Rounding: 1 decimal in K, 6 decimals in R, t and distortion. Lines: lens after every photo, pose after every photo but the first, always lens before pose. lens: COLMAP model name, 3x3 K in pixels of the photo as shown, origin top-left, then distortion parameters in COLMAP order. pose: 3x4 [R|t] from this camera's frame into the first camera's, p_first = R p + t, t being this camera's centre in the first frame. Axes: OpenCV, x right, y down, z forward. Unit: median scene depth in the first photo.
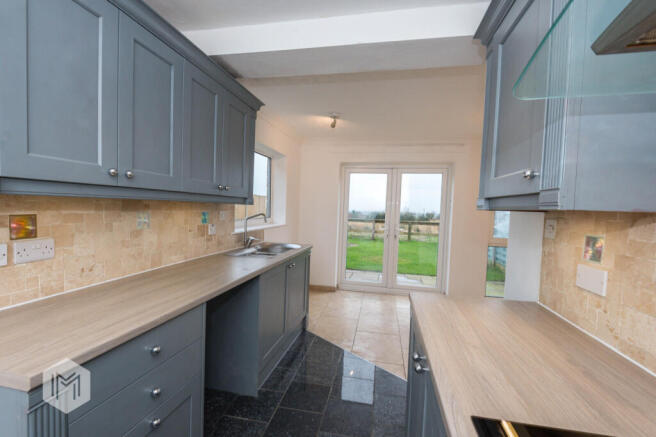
lens RADIAL K [[298.3, 0, 328.0], [0, 298.3, 218.5], [0, 0, 1]] dist [-0.001154, -0.000348]
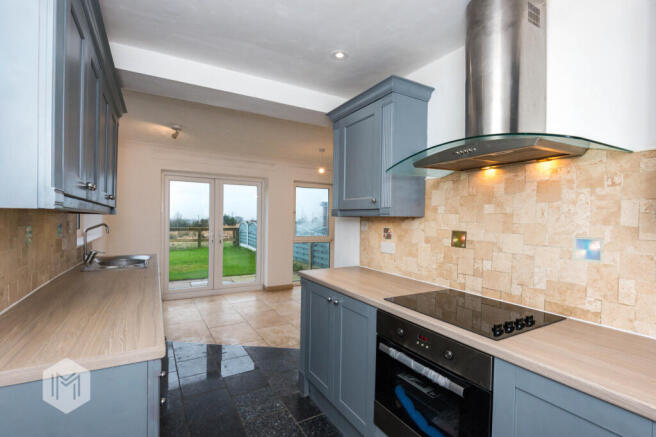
lens RADIAL K [[298.3, 0, 328.0], [0, 298.3, 218.5], [0, 0, 1]] dist [-0.001154, -0.000348]
pose [[0.746921, -0.025171, 0.664436, -0.223244], [0.037654, 0.999281, -0.004472, -0.003801], [-0.663846, 0.028359, 0.747332, -0.088757]]
